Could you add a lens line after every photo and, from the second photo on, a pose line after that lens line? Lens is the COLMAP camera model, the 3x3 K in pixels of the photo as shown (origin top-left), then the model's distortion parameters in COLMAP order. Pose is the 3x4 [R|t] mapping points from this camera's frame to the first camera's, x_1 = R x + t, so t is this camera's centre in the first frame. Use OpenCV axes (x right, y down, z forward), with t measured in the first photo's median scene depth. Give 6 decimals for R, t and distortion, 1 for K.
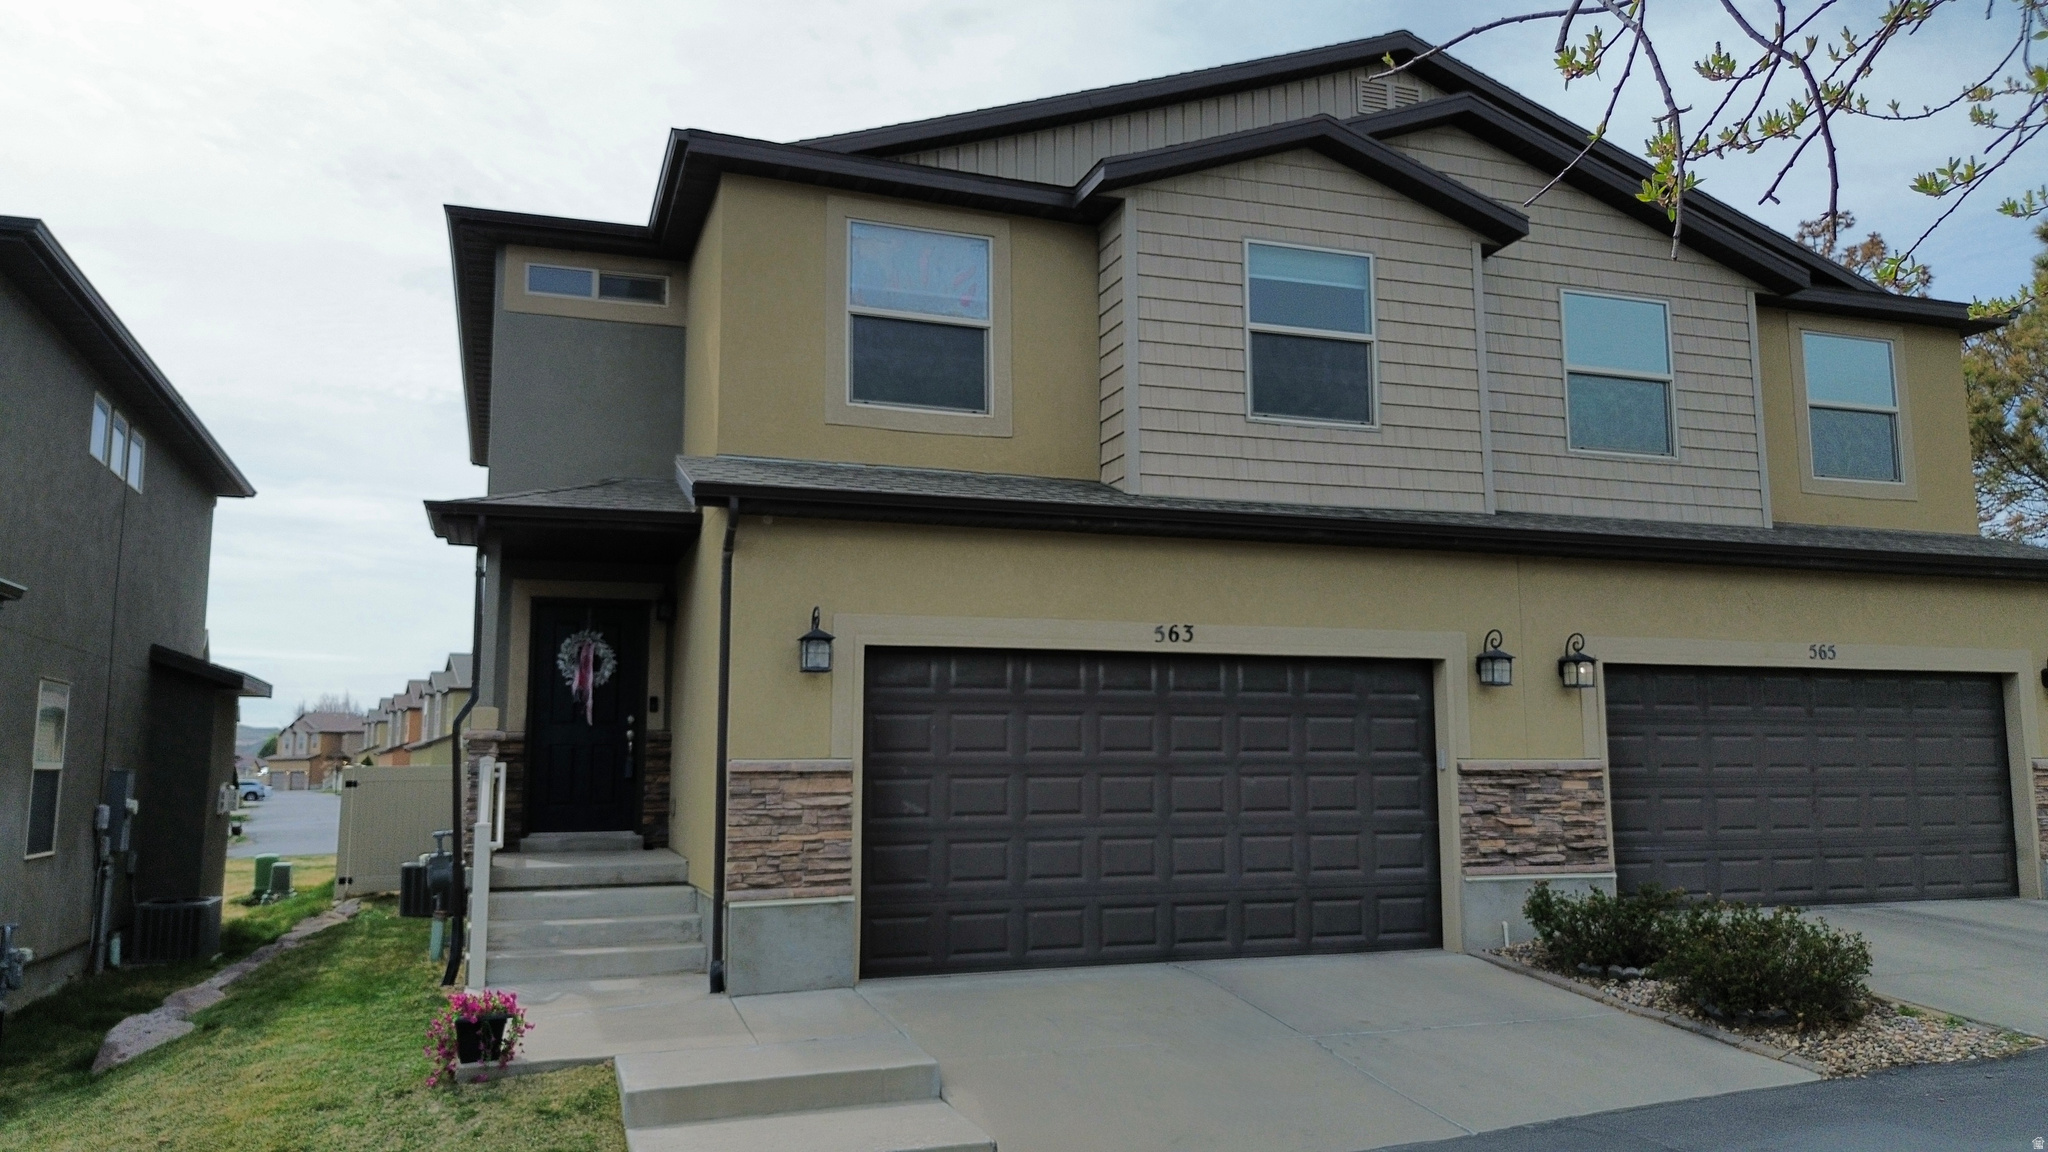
lens RADIAL K [[1449.5, 0, 1022.1], [0, 1449.5, 569.2], [0, 0, 1]] dist [0.050258, -0.047832]
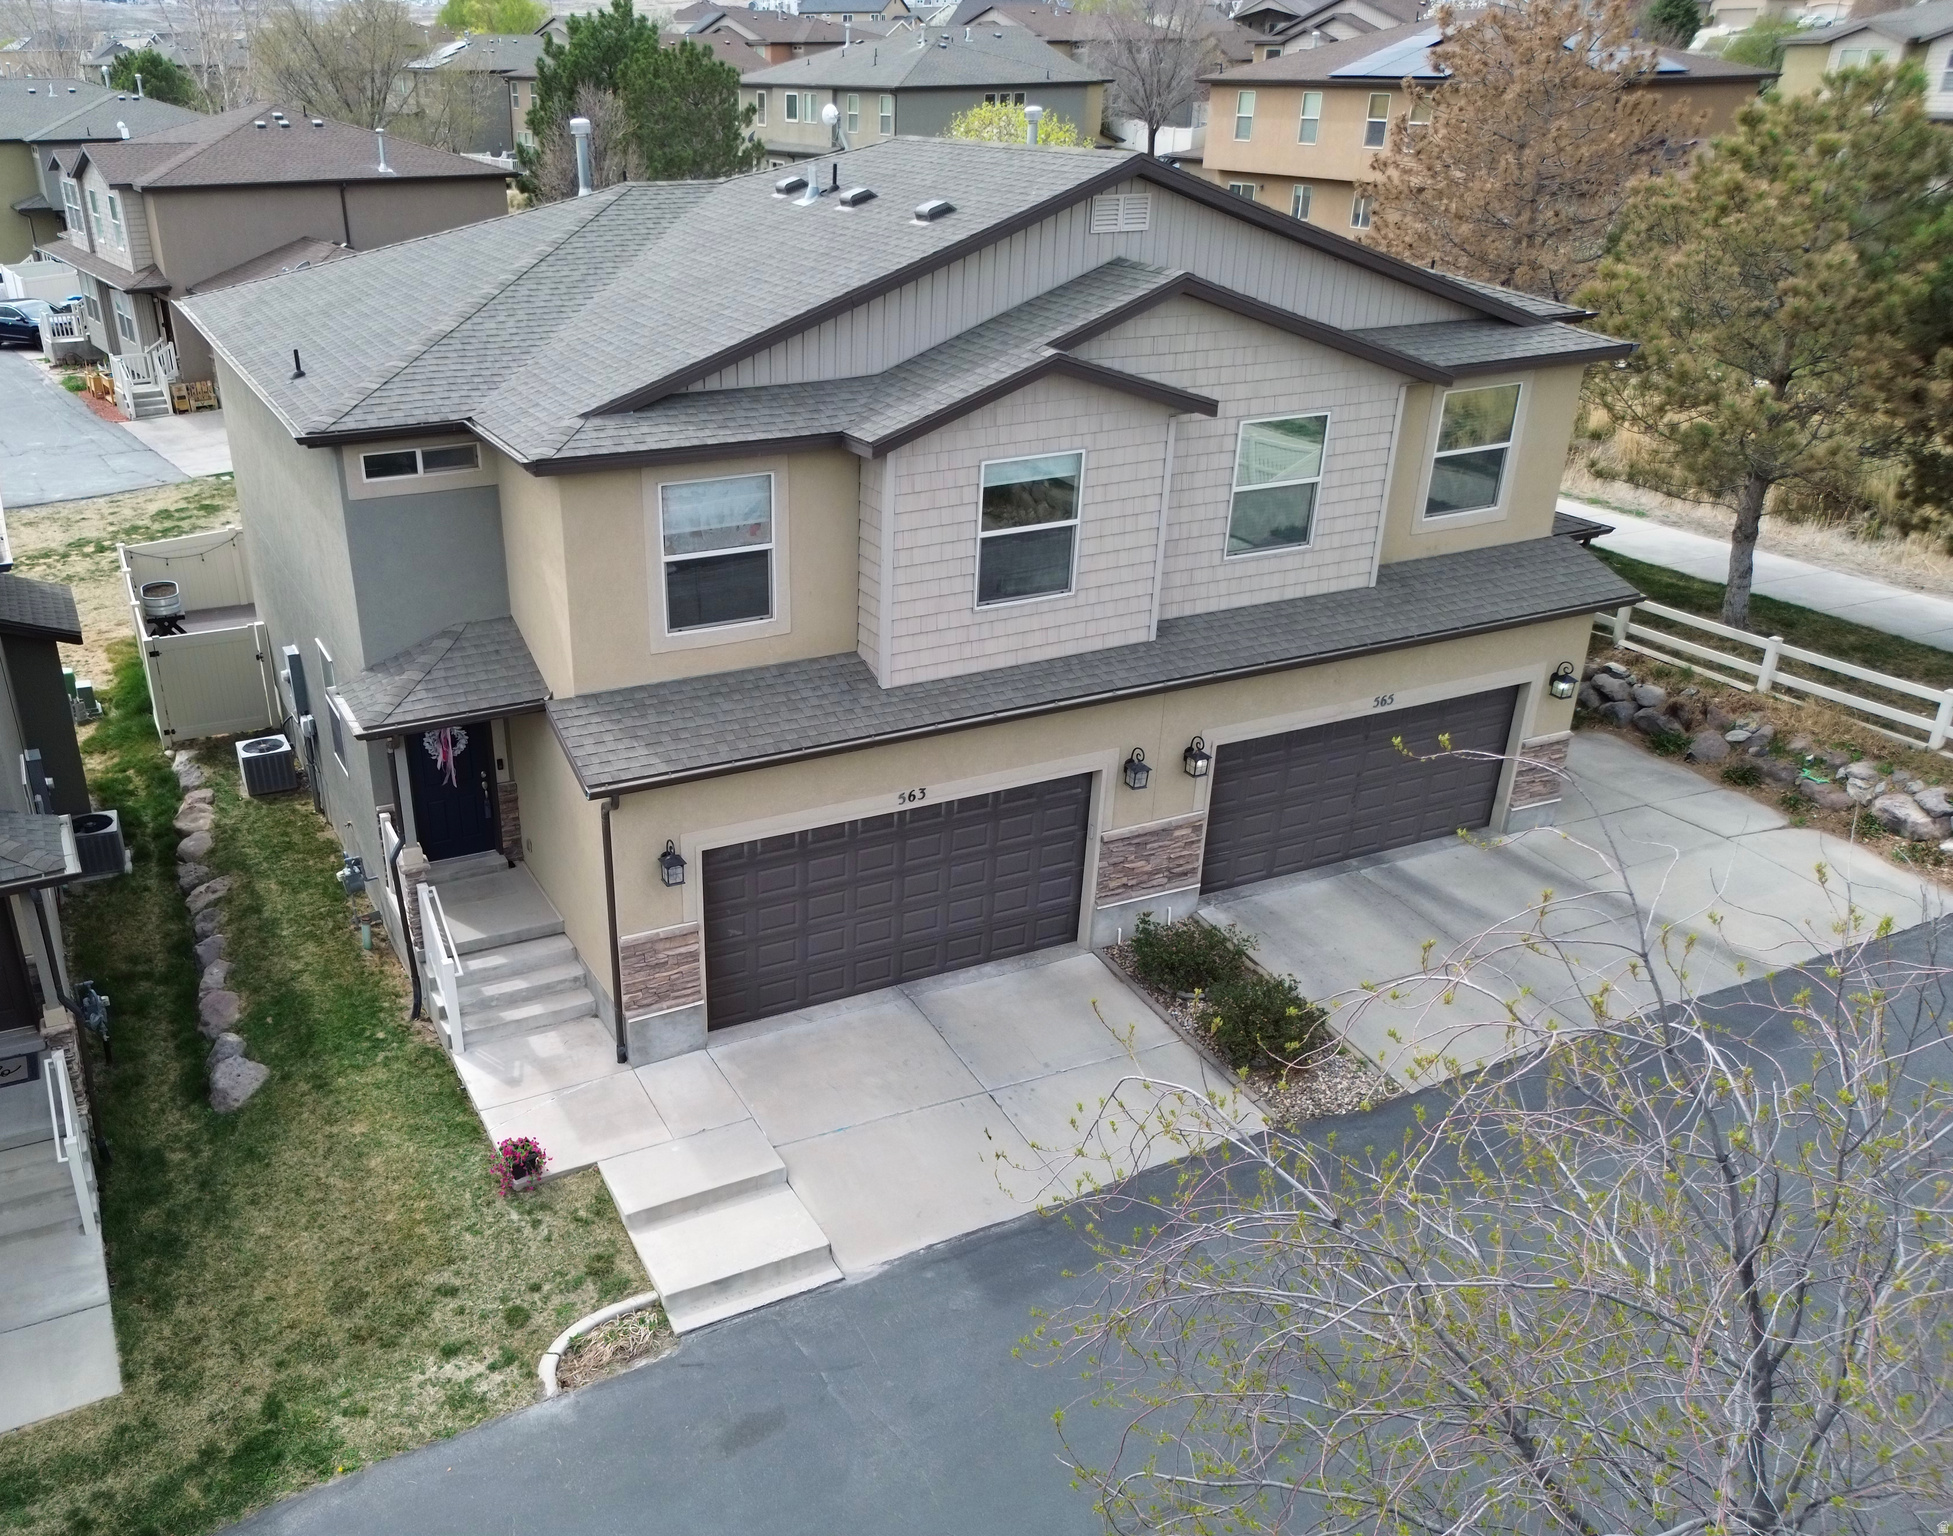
lens RADIAL K [[1606.0, 0, 793.4], [0, 1606.0, 862.2], [0, 0, 1]] dist [0.084175, -0.095334]
pose [[0.995875, -0.042304, 0.080276, -0.127277], [-0.009911, 0.828676, 0.559641, -0.718388], [-0.090198, -0.558127, 0.824838, -0.281759]]
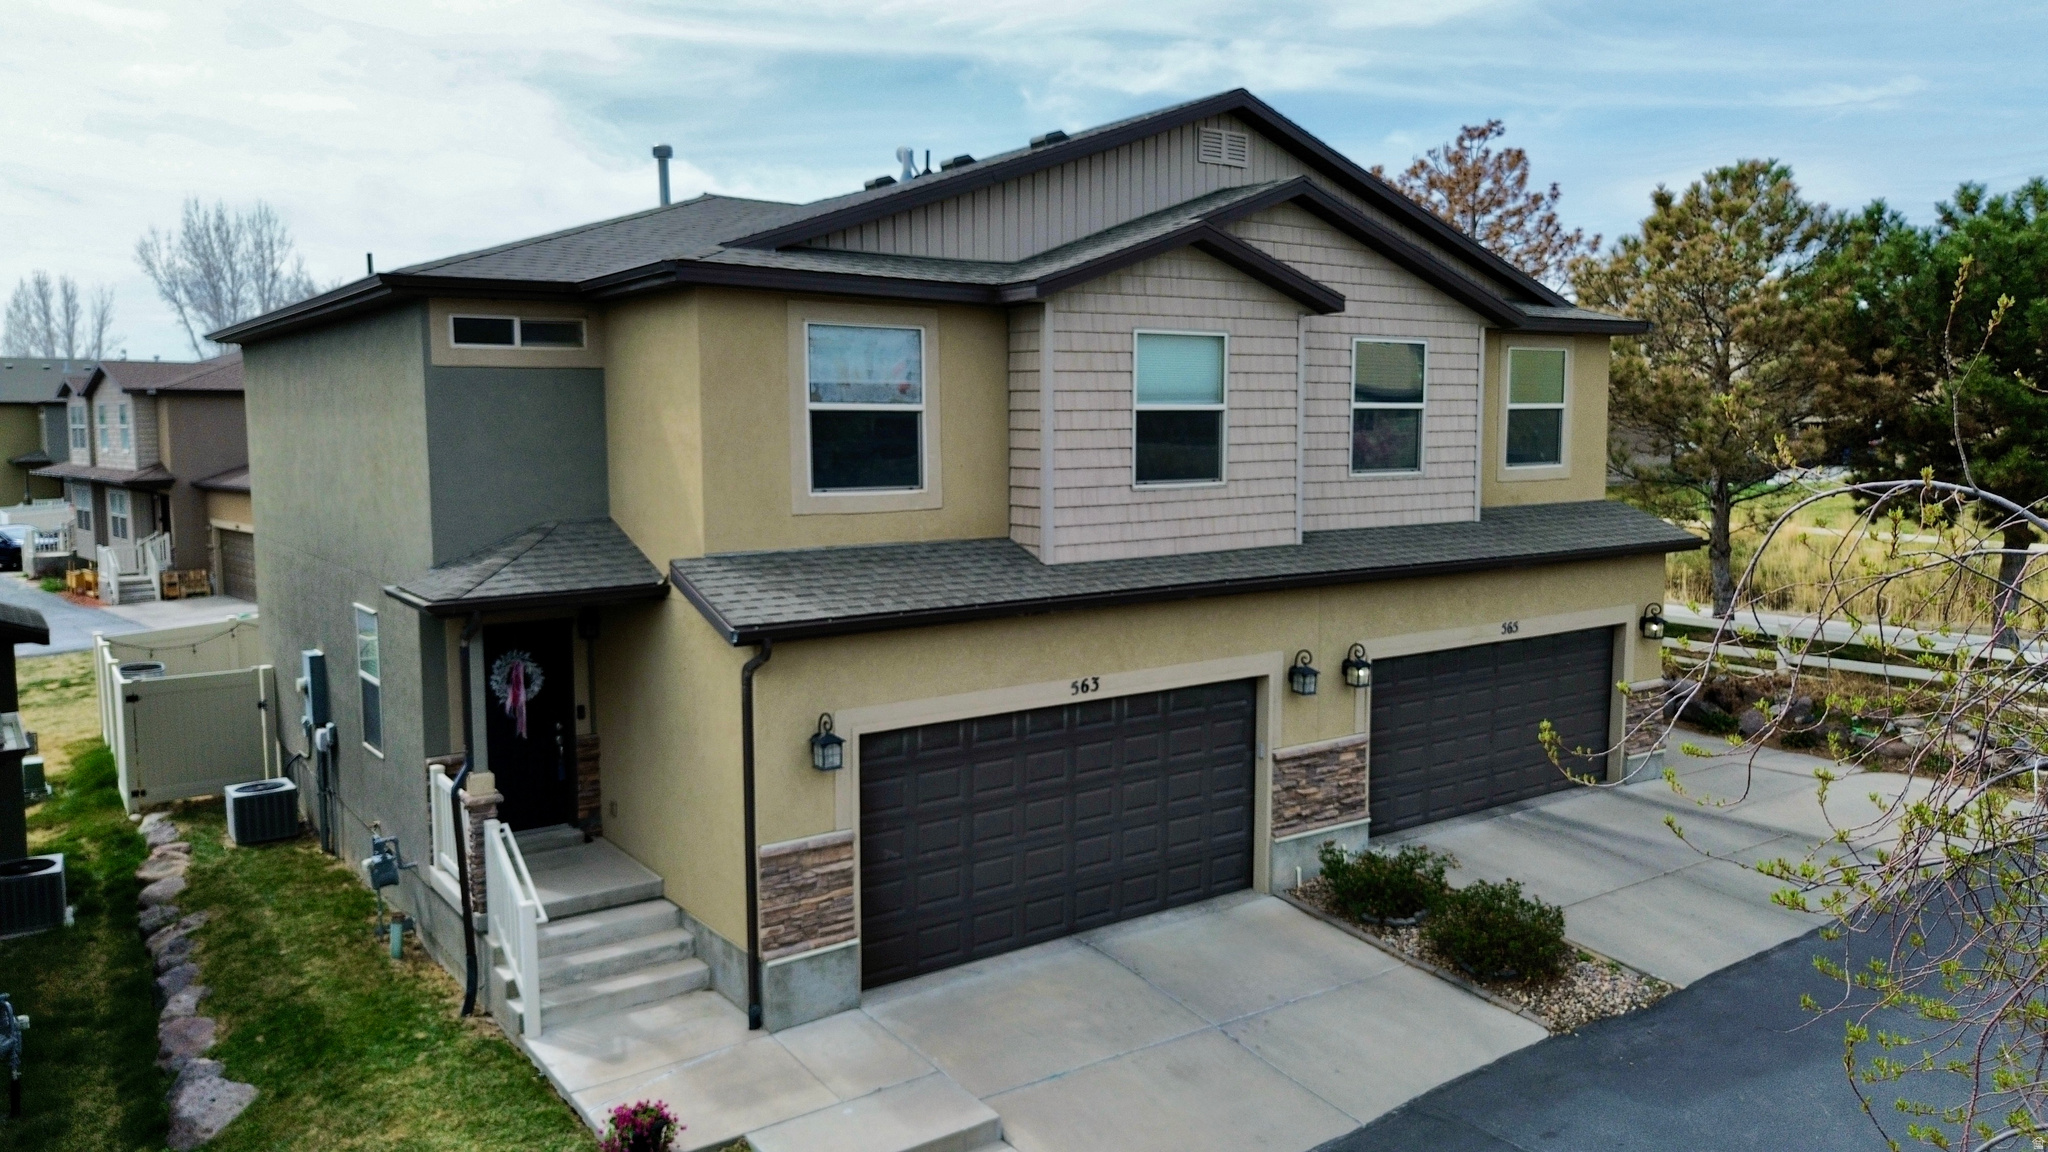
lens RADIAL K [[1449.5, 0, 1022.1], [0, 1449.5, 569.2], [0, 0, 1]] dist [0.050258, -0.047832]
pose [[0.960132, -0.027509, 0.278190, -0.266997], [-0.037739, 0.973282, 0.226491, -0.307837], [-0.276988, -0.227960, 0.933441, -0.101844]]
